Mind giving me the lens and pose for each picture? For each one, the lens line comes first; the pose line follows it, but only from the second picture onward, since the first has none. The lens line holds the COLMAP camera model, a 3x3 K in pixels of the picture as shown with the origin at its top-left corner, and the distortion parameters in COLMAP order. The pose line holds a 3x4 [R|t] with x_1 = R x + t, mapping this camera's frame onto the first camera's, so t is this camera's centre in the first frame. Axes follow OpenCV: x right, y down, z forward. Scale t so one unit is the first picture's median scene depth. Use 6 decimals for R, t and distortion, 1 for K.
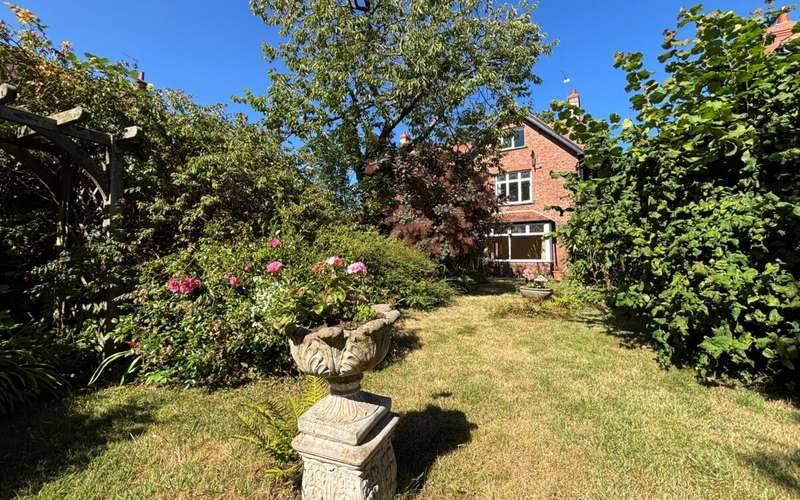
lens RADIAL K [[317.6, 0, 398.2], [0, 317.6, 235.3], [0, 0, 1]] dist [-0.000672, -0.001329]
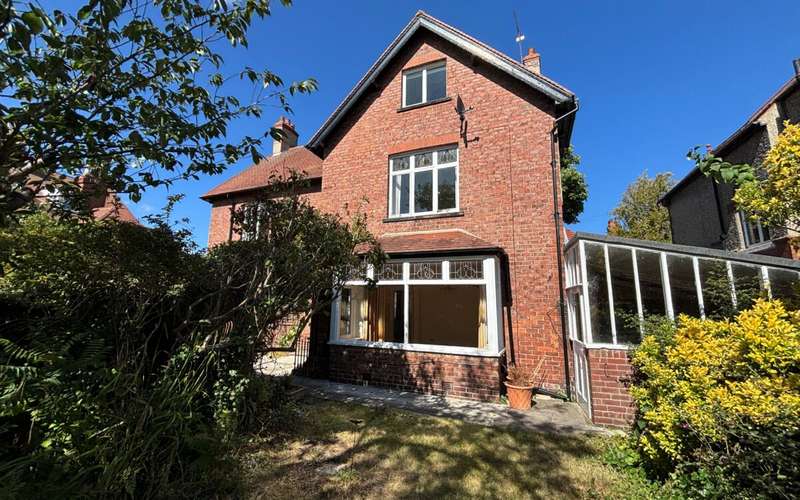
lens RADIAL K [[317.6, 0, 399.5], [0, 317.6, 248.9], [0, 0, 1]] dist [-0.000672, -0.001329]
pose [[0.988509, 0.037684, 0.146387, 0.438267], [-0.022536, 0.994343, -0.103795, -0.004040], [-0.149470, 0.099303, 0.983767, 0.920050]]
